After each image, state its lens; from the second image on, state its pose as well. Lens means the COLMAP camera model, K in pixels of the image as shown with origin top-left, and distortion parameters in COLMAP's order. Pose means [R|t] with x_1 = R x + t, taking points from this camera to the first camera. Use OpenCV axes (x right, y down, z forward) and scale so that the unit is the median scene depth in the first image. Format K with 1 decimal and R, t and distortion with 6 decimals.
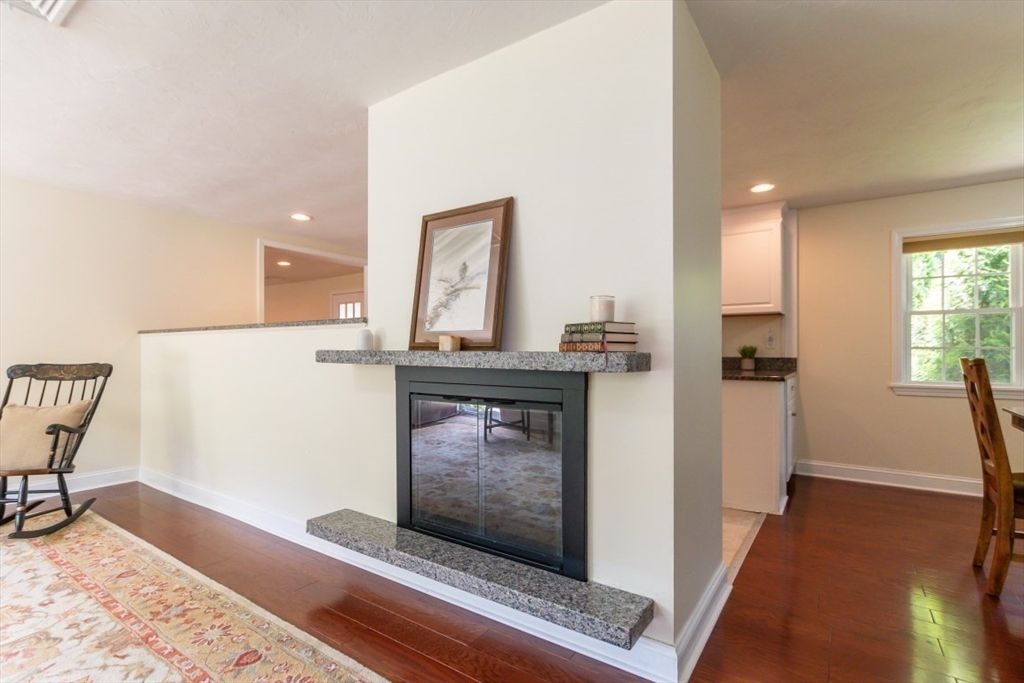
lens RADIAL K [[482.8, 0, 486.6], [0, 482.8, 349.4], [0, 0, 1]] dist [-0.001063, -0.000647]
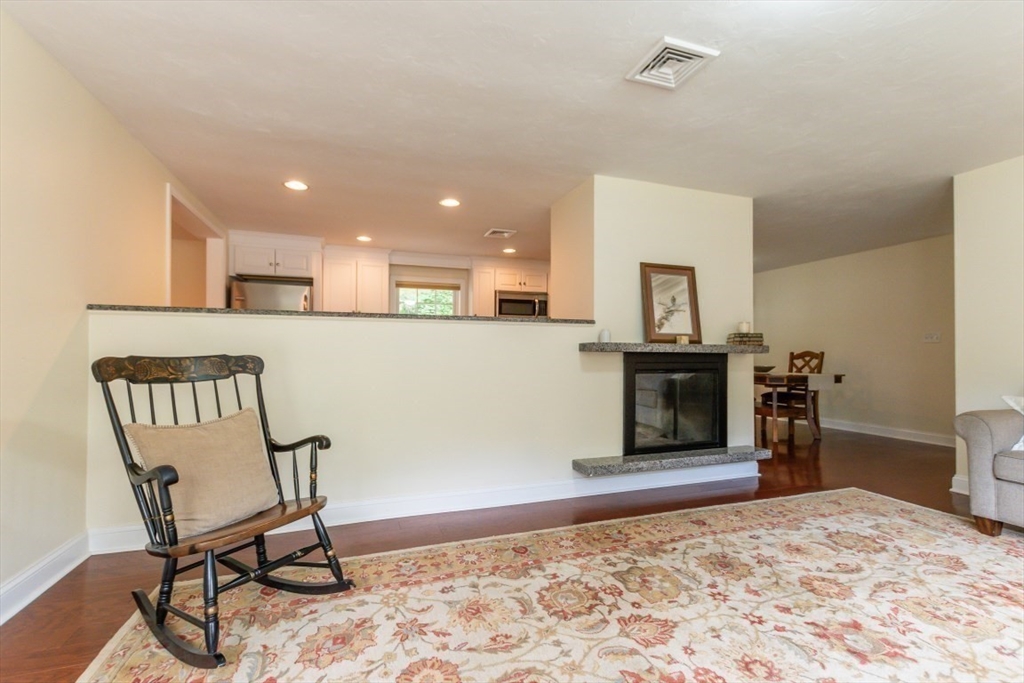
lens RADIAL K [[454.0, 0, 513.9], [0, 454.0, 344.8], [0, 0, 1]] dist [0.004360, -0.000159]
pose [[0.578155, 0.015757, 0.815775, -1.901547], [-0.006044, 0.999869, -0.015030, 0.037066], [-0.815904, 0.003760, 0.578175, 0.524230]]
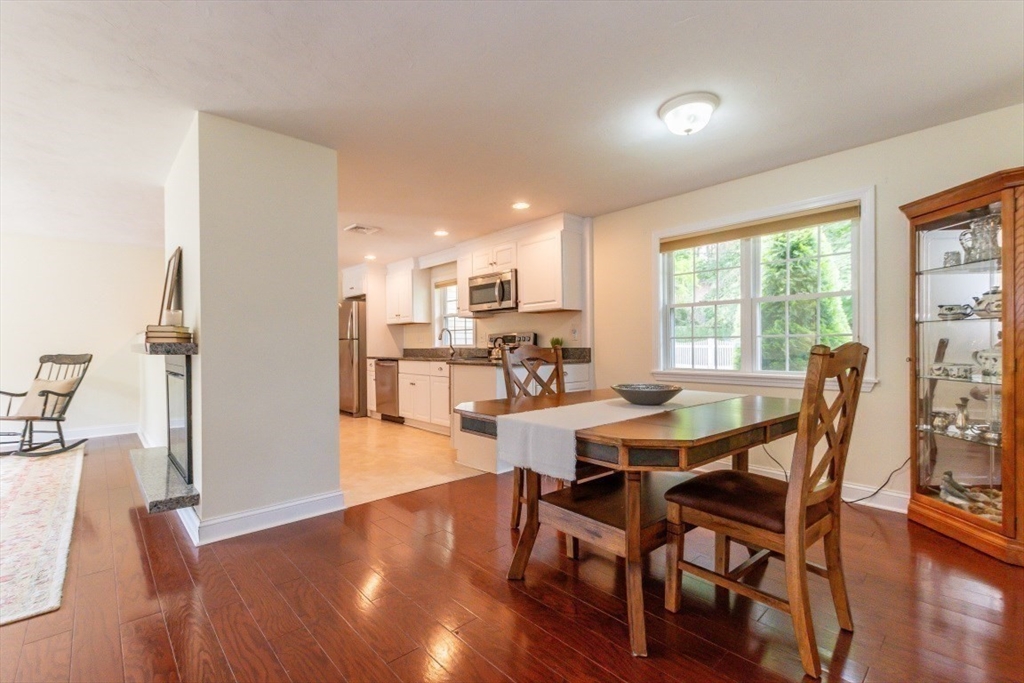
lens RADIAL K [[454.0, 0, 492.6], [0, 454.0, 349.7], [0, 0, 1]] dist [0.004360, -0.000159]
pose [[0.970278, -0.006630, -0.241904, 0.684510], [0.008055, 0.999956, 0.004899, 0.015027], [0.241861, -0.006702, 0.970288, -0.101172]]
